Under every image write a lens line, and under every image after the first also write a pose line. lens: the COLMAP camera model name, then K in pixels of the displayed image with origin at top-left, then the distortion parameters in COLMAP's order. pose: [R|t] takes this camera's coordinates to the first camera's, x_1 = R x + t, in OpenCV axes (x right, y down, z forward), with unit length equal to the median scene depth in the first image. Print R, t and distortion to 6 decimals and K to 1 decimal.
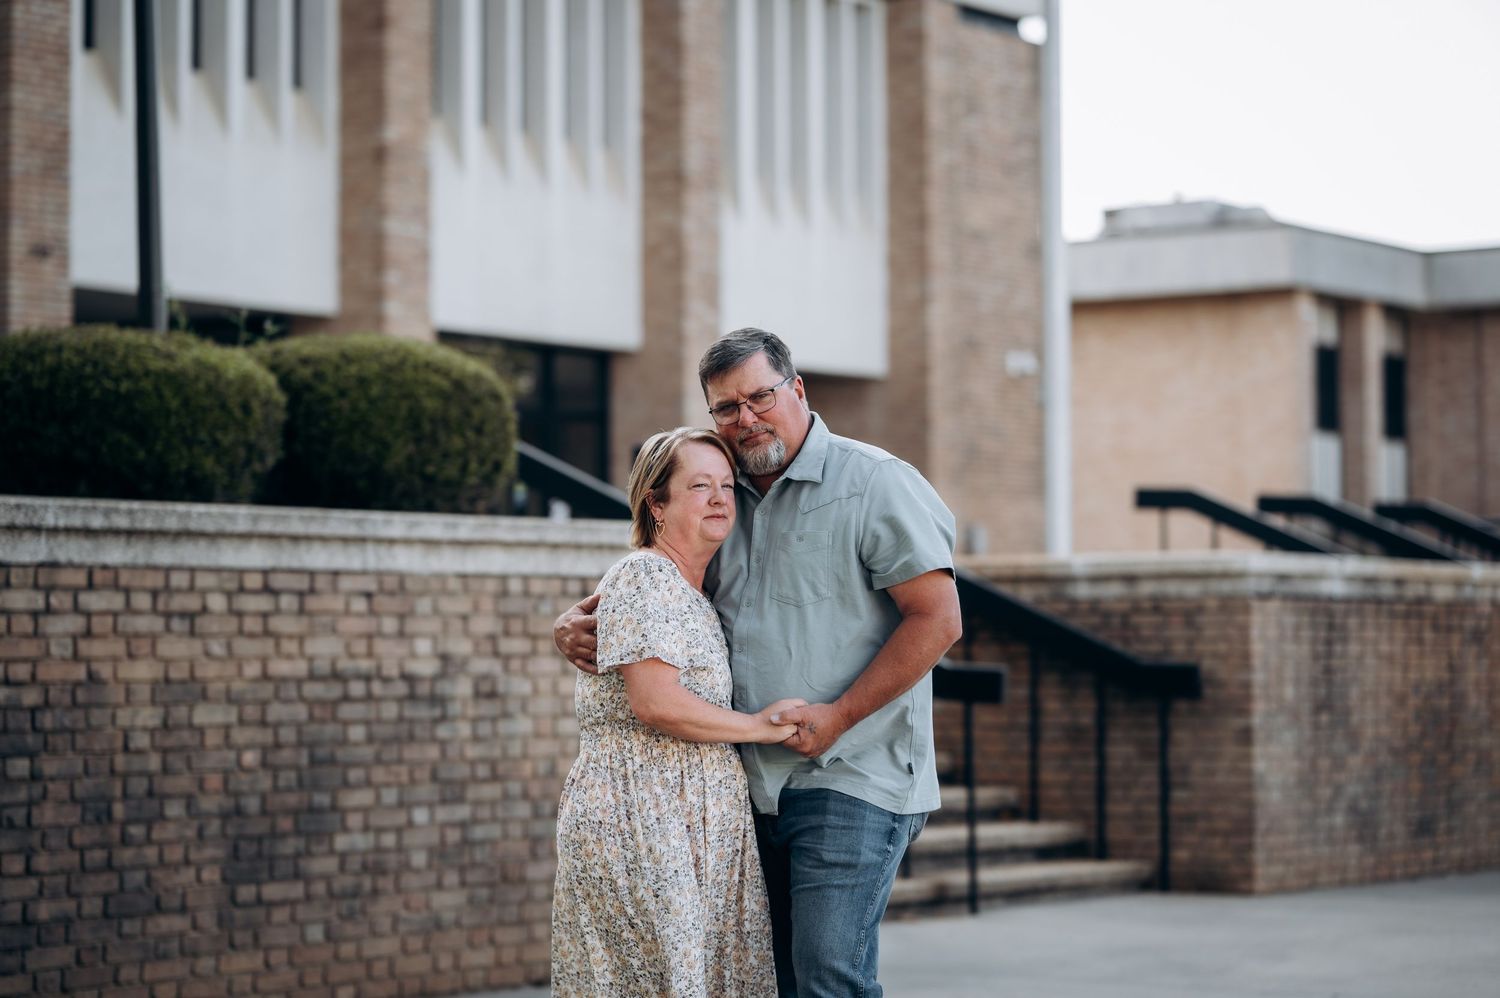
lens RADIAL K [[3592.6, 0, 750.0], [0, 3592.6, 499.0], [0, 0, 1]] dist [-0.090326, -0.226921]
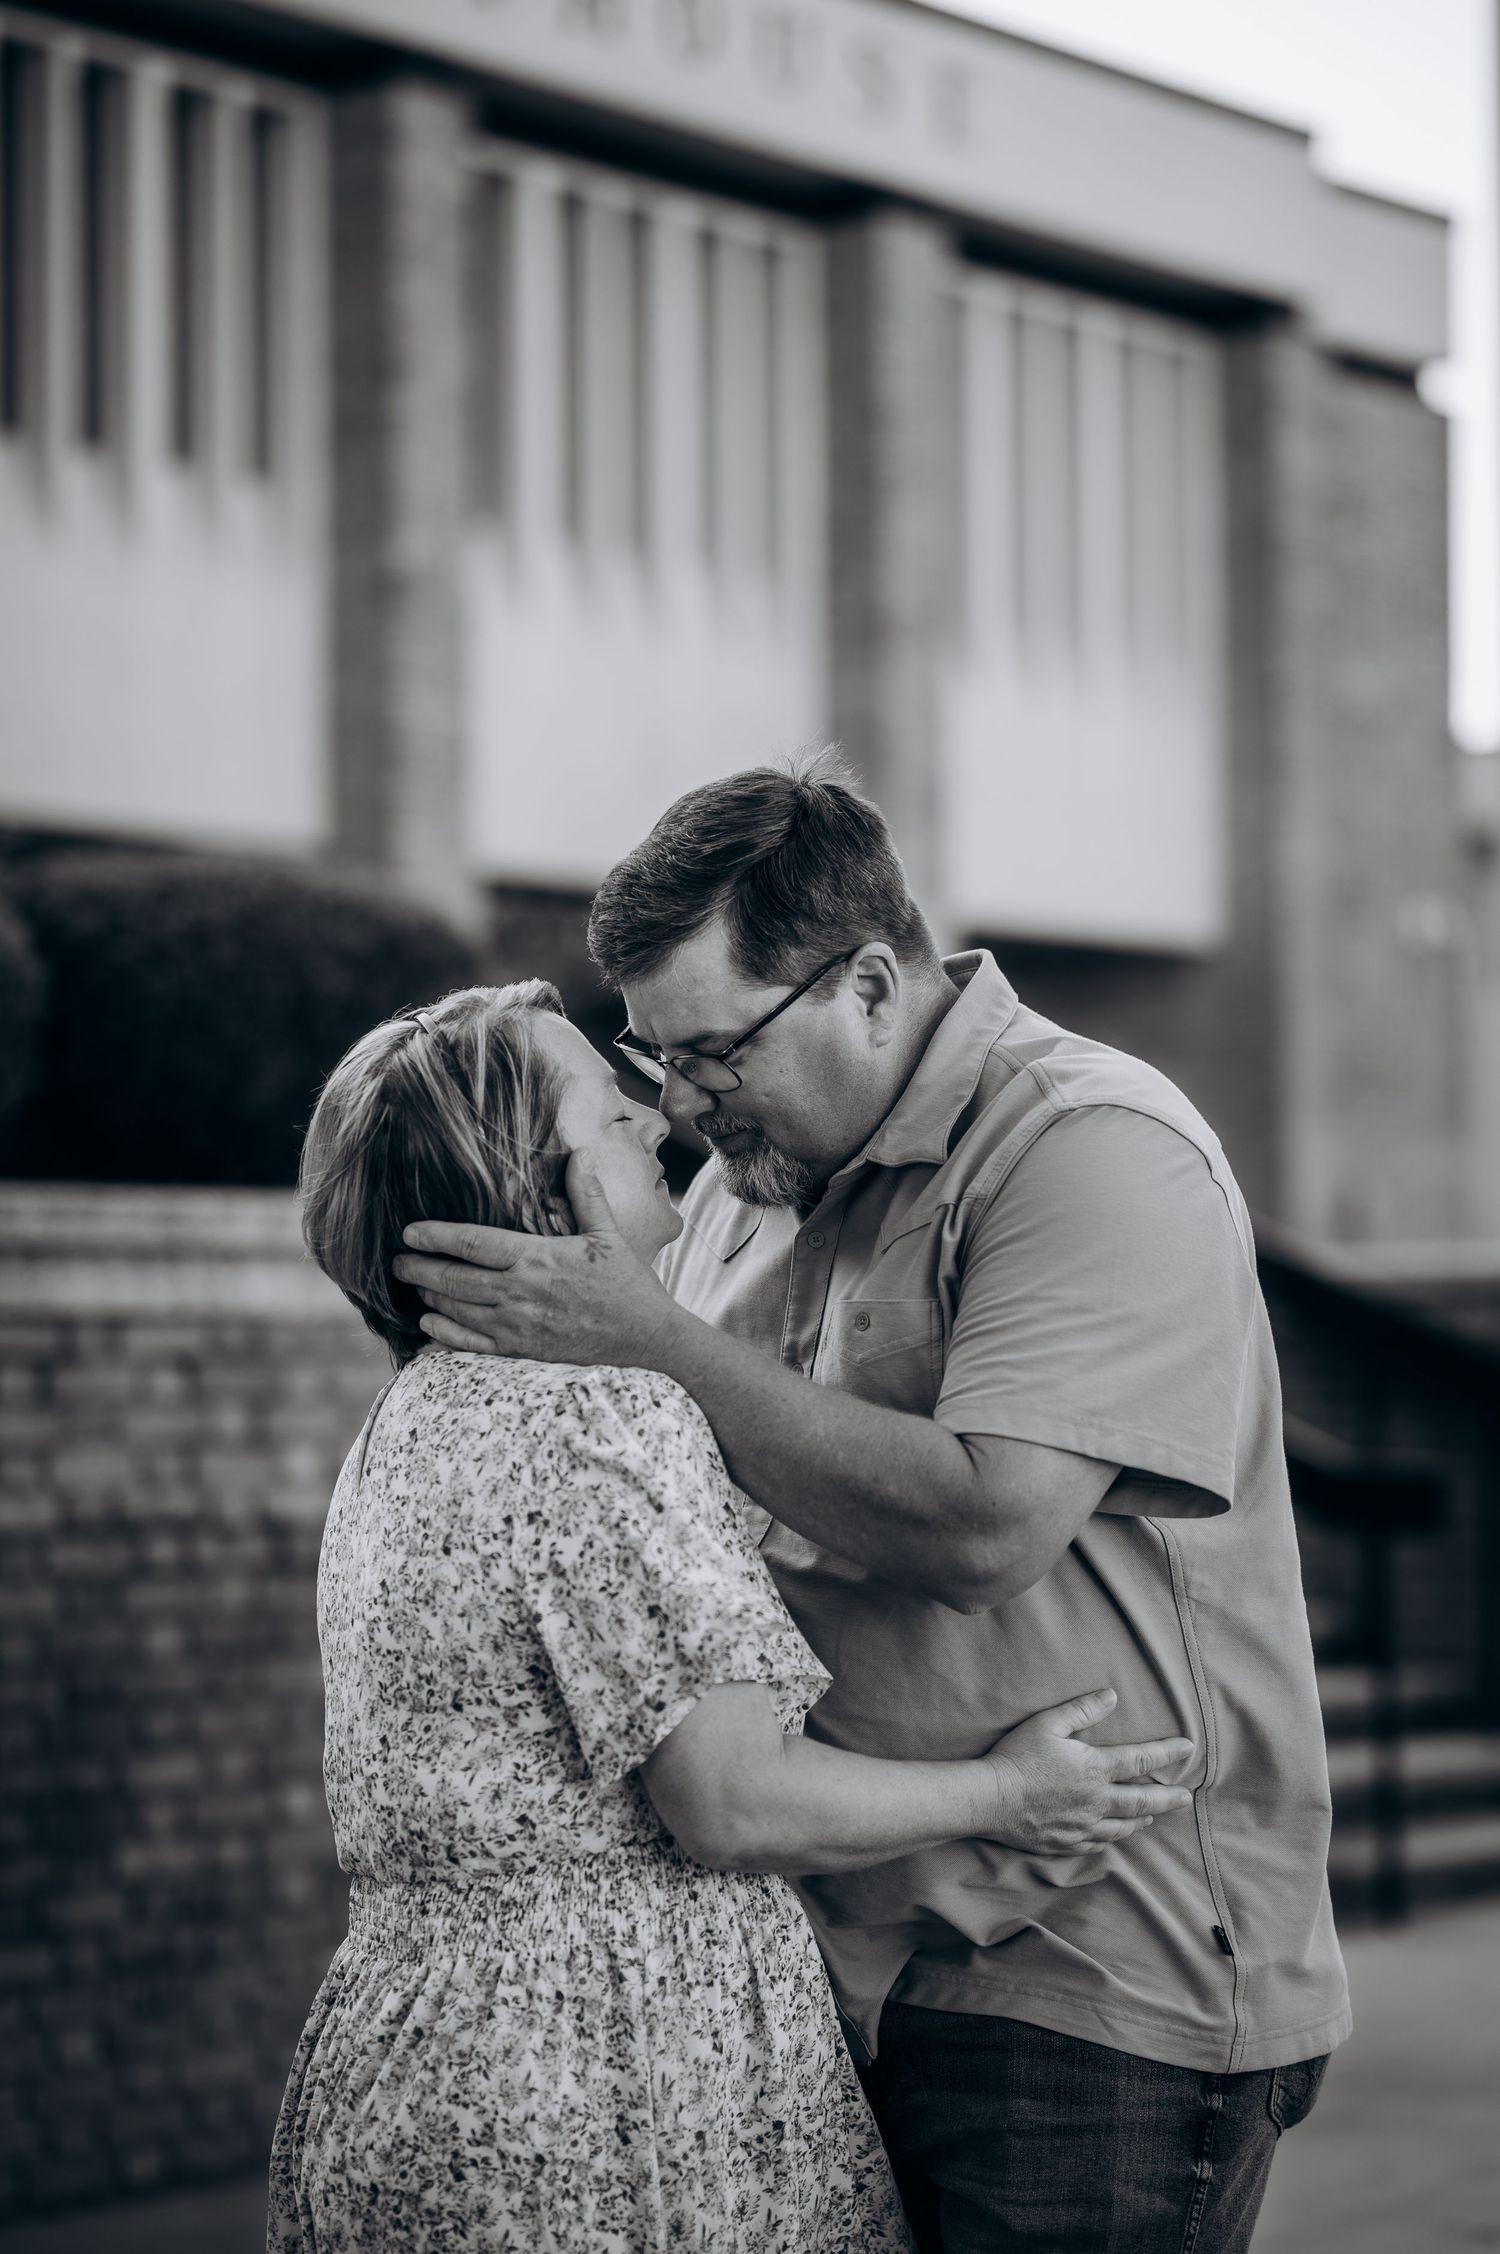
lens RADIAL K [[5515.1, 0, 794.5], [0, 5515.1, 1133.3], [0, 0, 1]] dist [-0.015402, 0.050544]
pose [[0.999148, -0.010901, -0.039816, 0.009225], [0.010858, 0.999940, -0.001300, -0.003267], [0.039828, 0.000866, 0.999206, 0.234789]]
